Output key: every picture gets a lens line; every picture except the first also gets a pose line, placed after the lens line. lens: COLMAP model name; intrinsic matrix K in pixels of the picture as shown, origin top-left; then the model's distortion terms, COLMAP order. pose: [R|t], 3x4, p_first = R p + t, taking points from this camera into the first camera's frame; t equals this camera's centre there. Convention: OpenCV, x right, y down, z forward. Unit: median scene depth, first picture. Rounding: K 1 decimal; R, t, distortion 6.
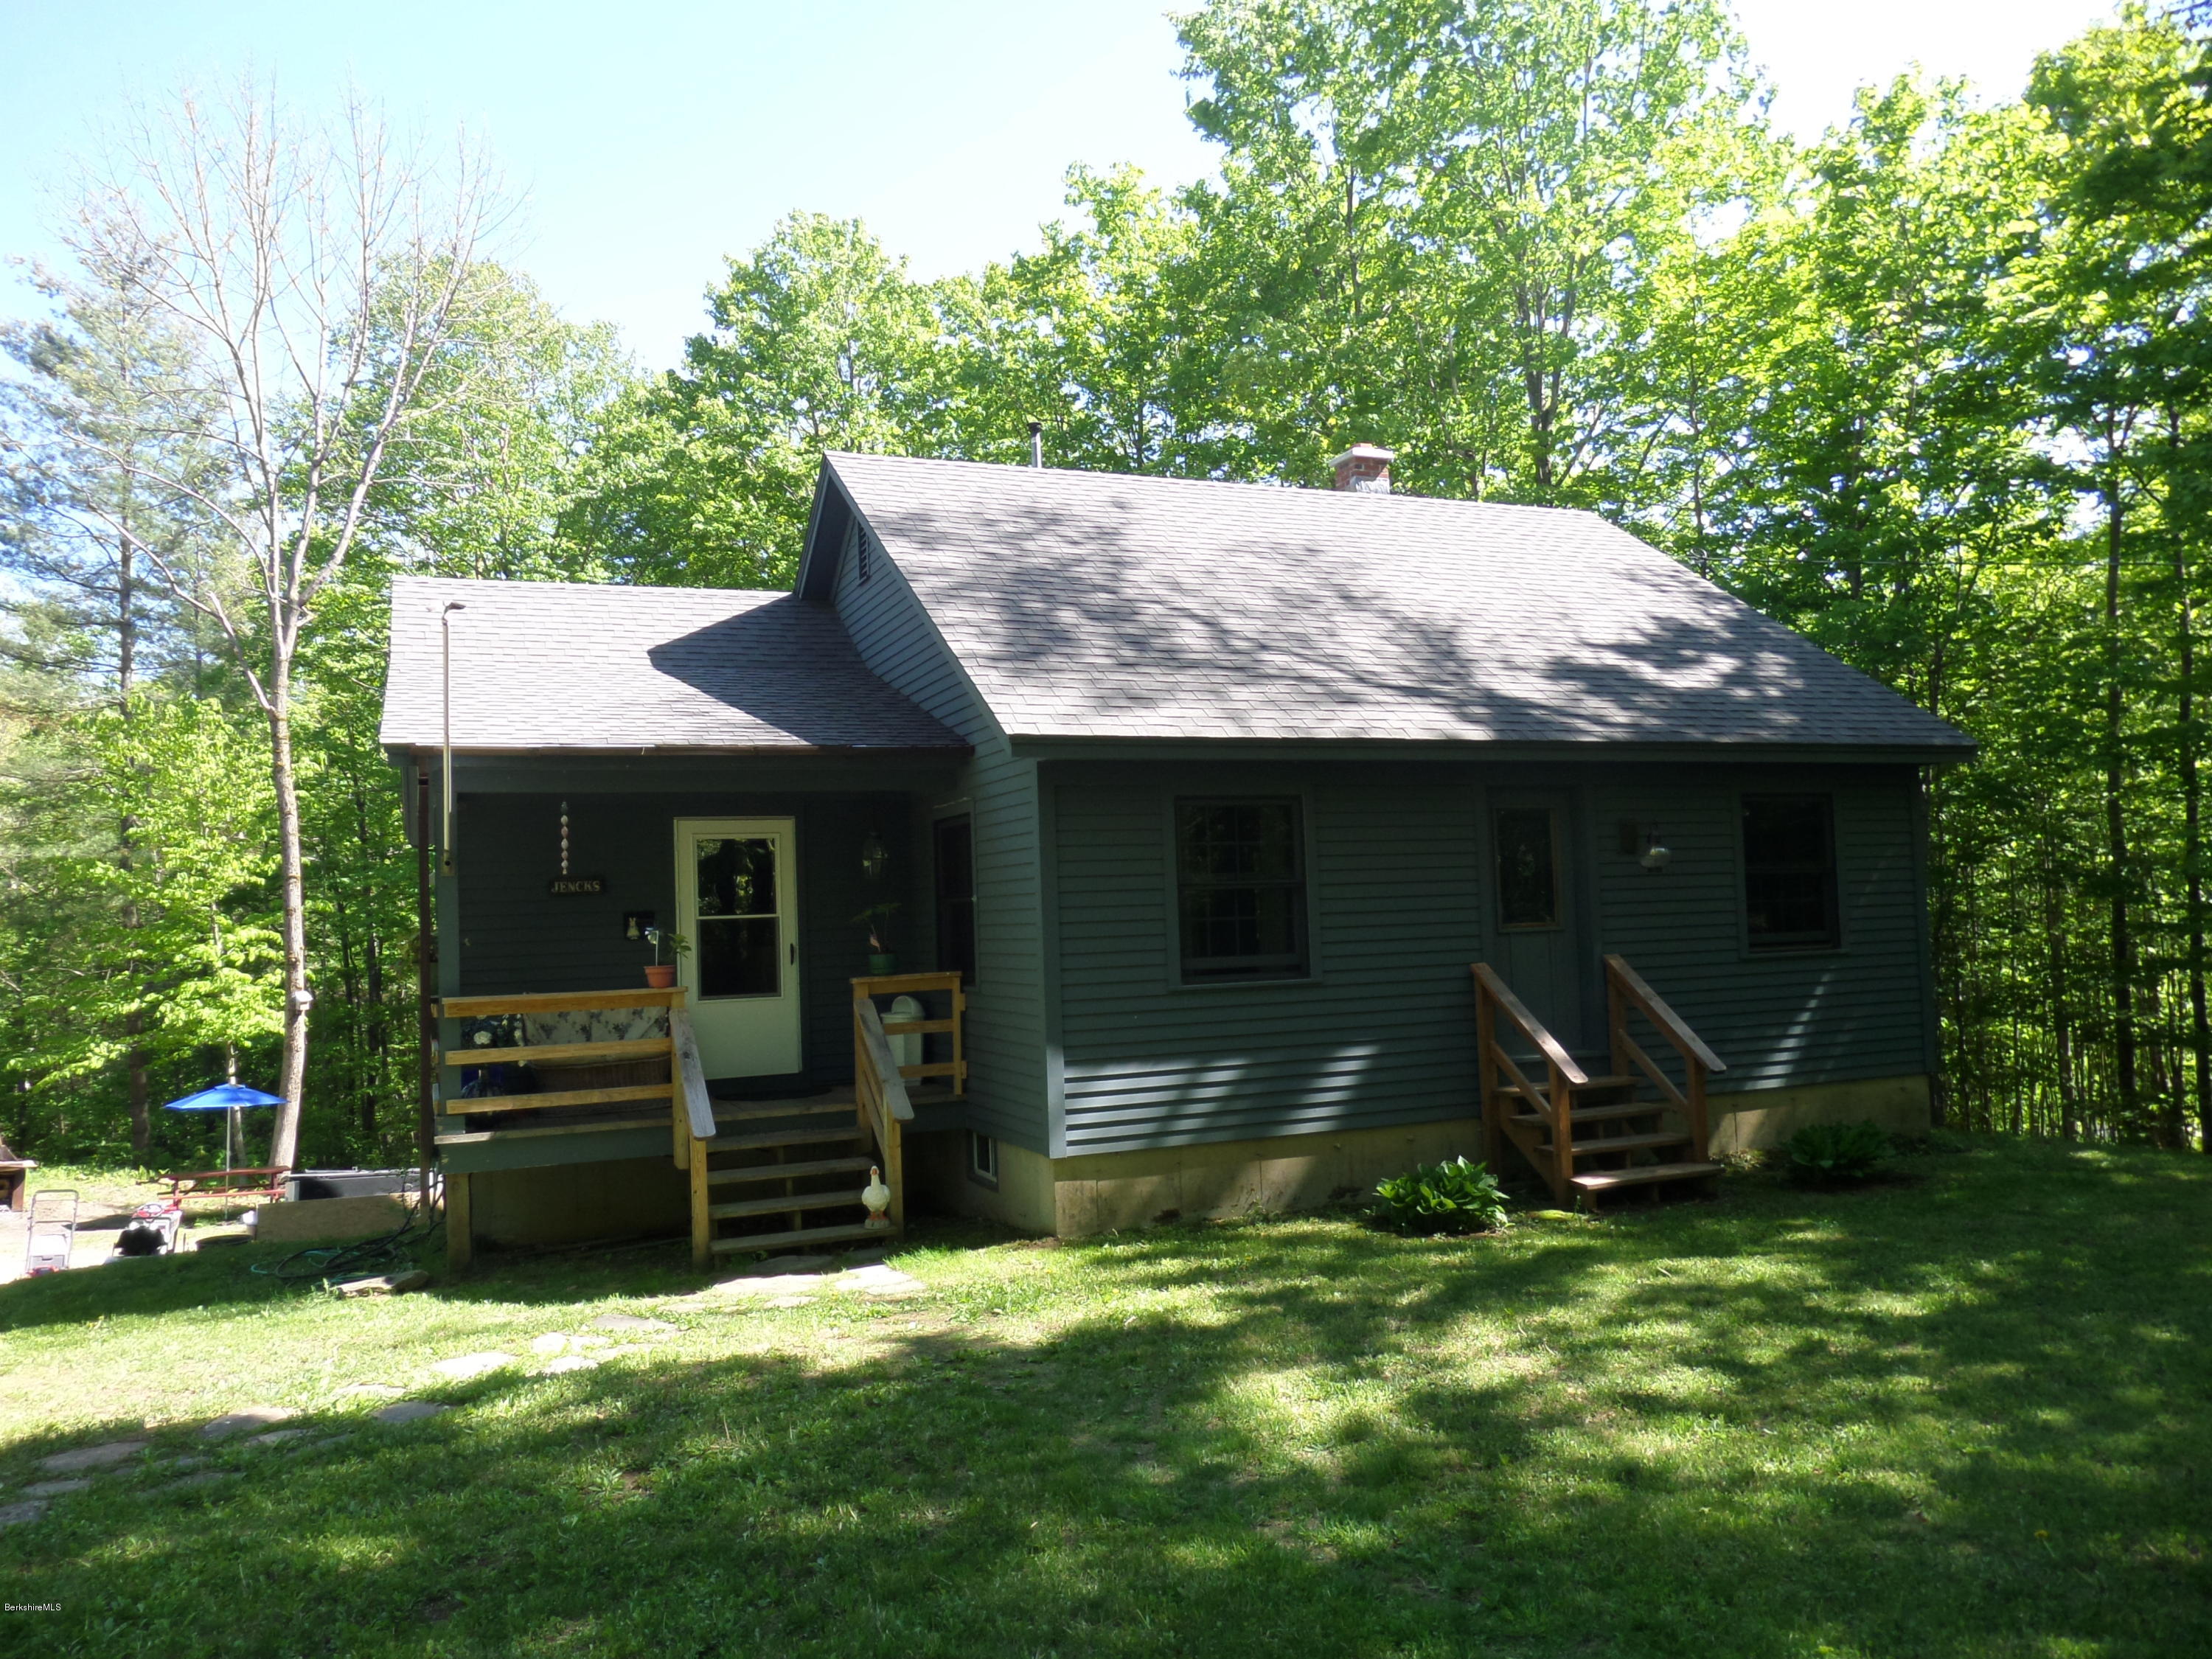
lens RADIAL K [[1622.4, 0, 1100.4], [0, 1622.4, 825.9], [0, 0, 1]] dist [0.007182, -0.034841]
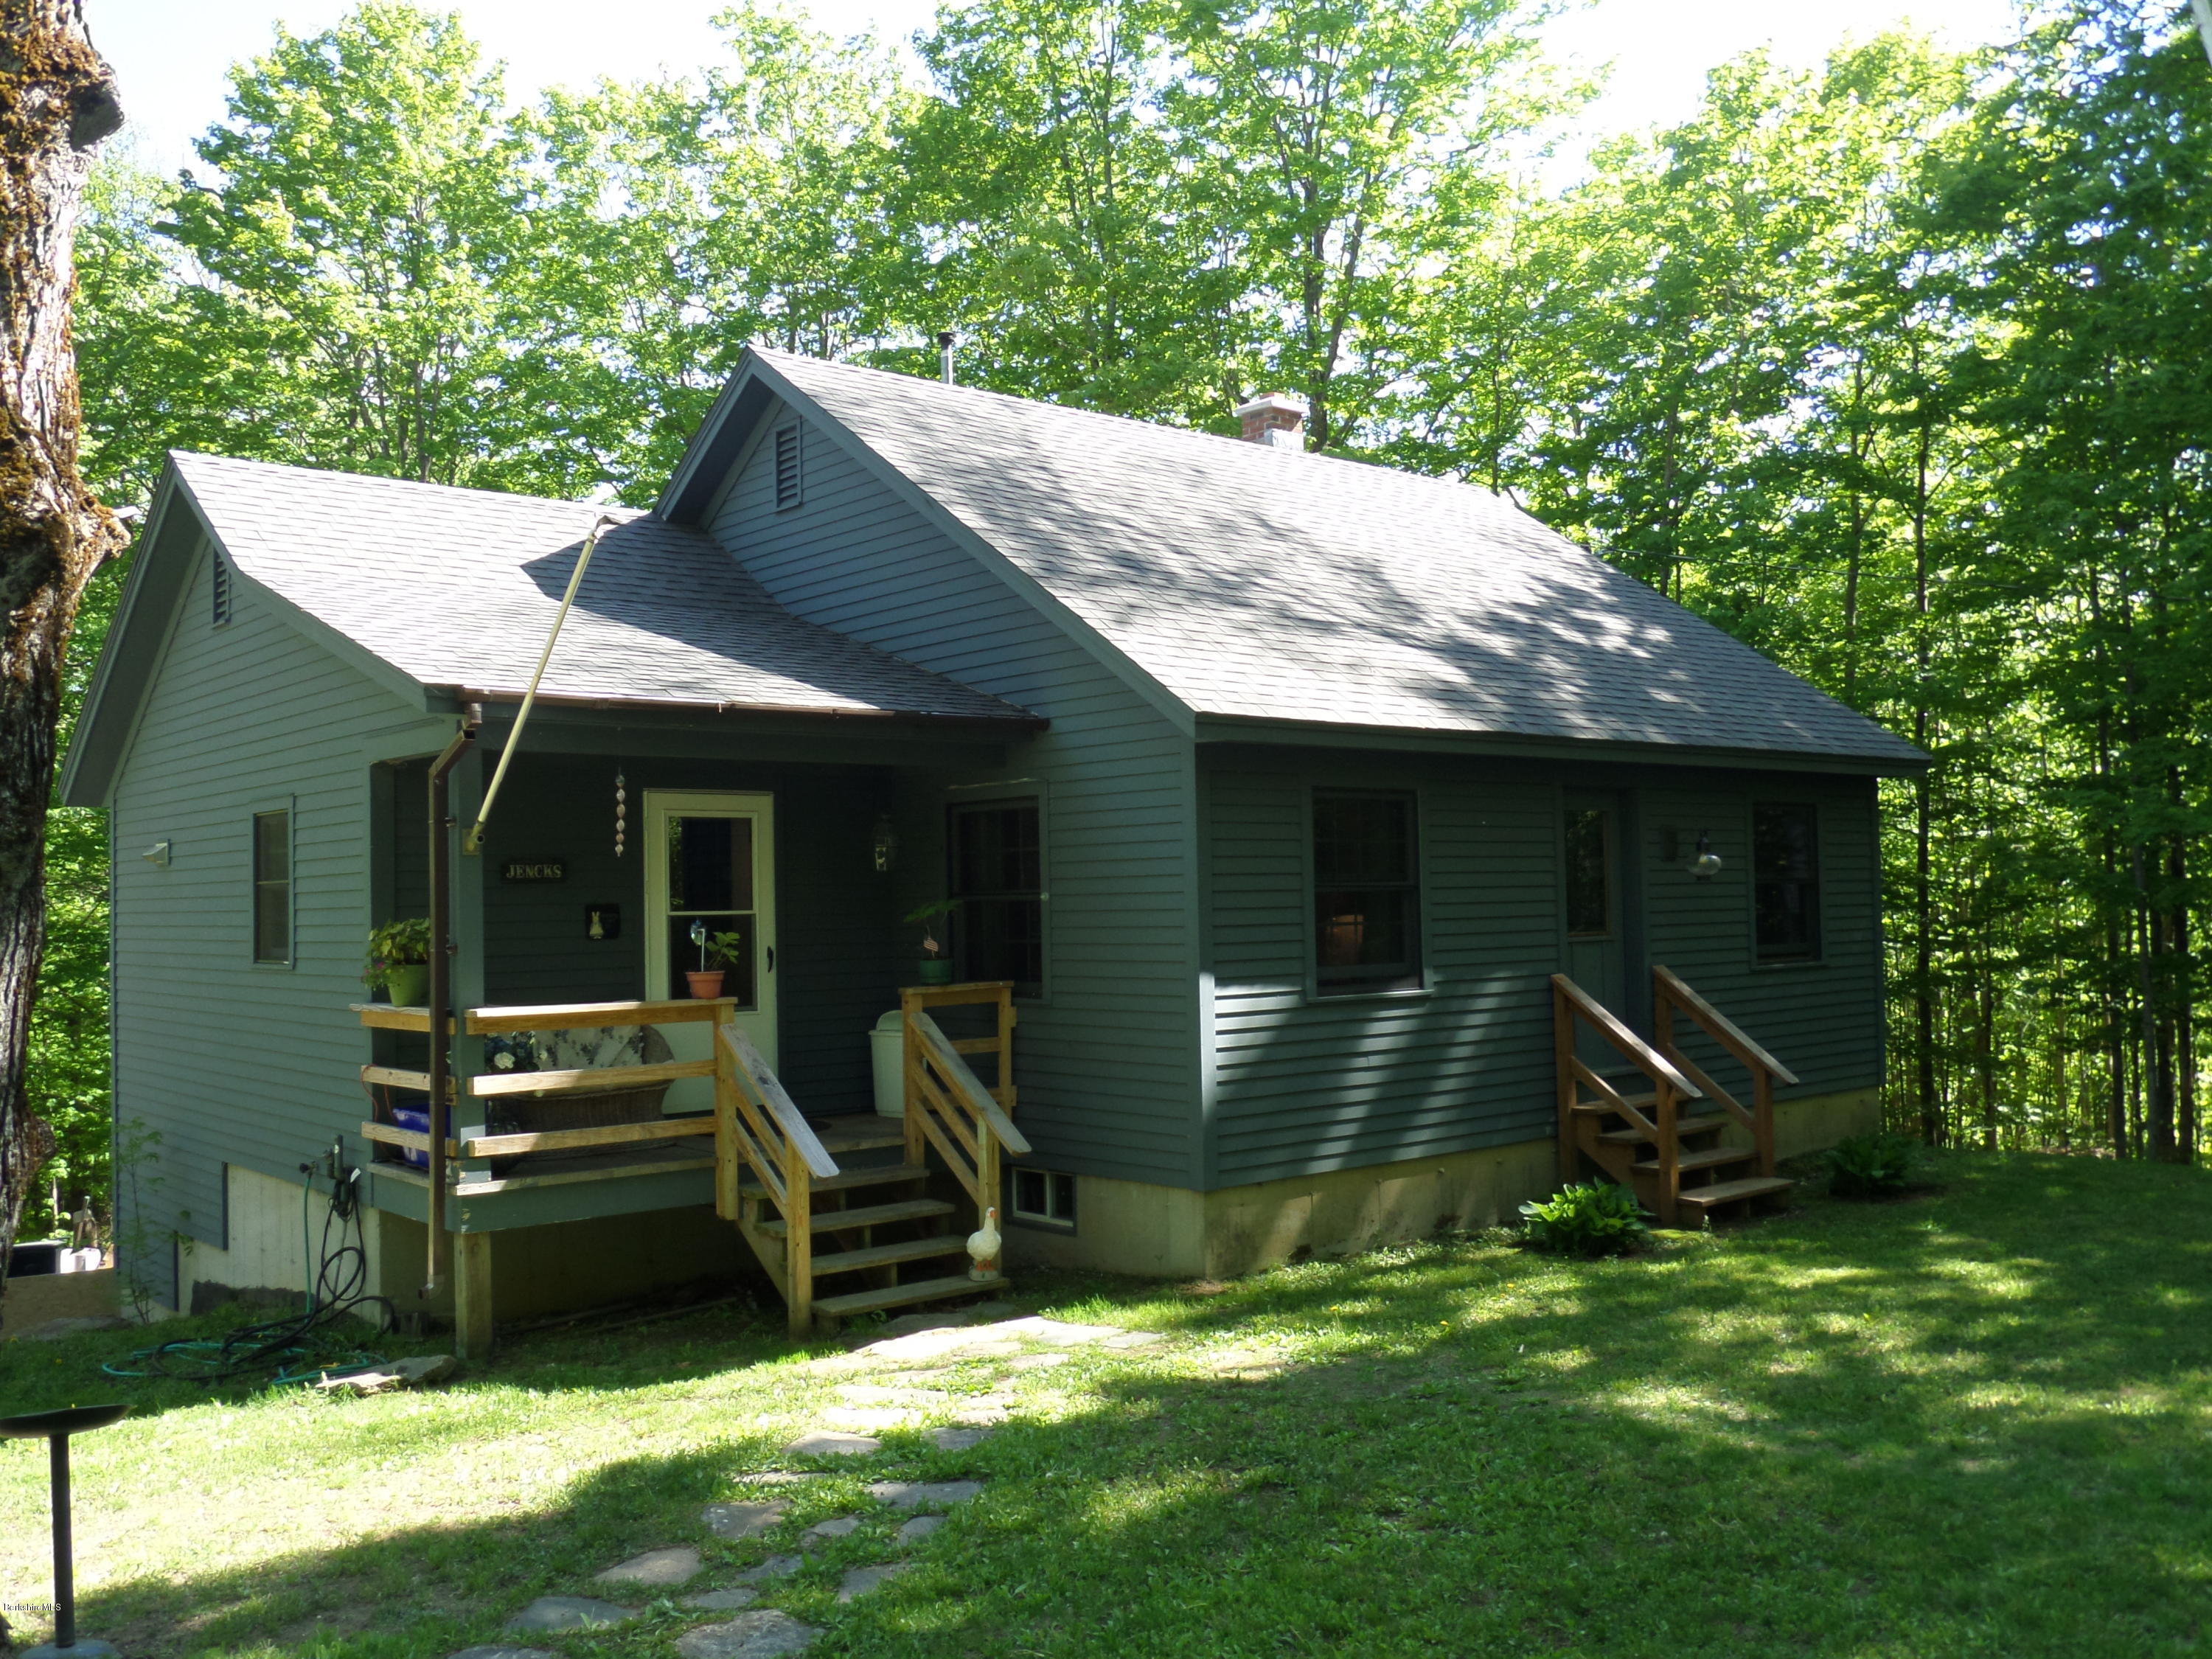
lens RADIAL K [[2027.6, 0, 1107.3], [0, 2027.6, 831.4], [0, 0, 1]] dist [-0.001884, 0.000000]
pose [[0.943529, 0.028072, 0.330100, -0.390499], [-0.030402, 0.999536, 0.001897, 0.007367], [-0.329893, -0.011826, 0.943944, -0.024923]]
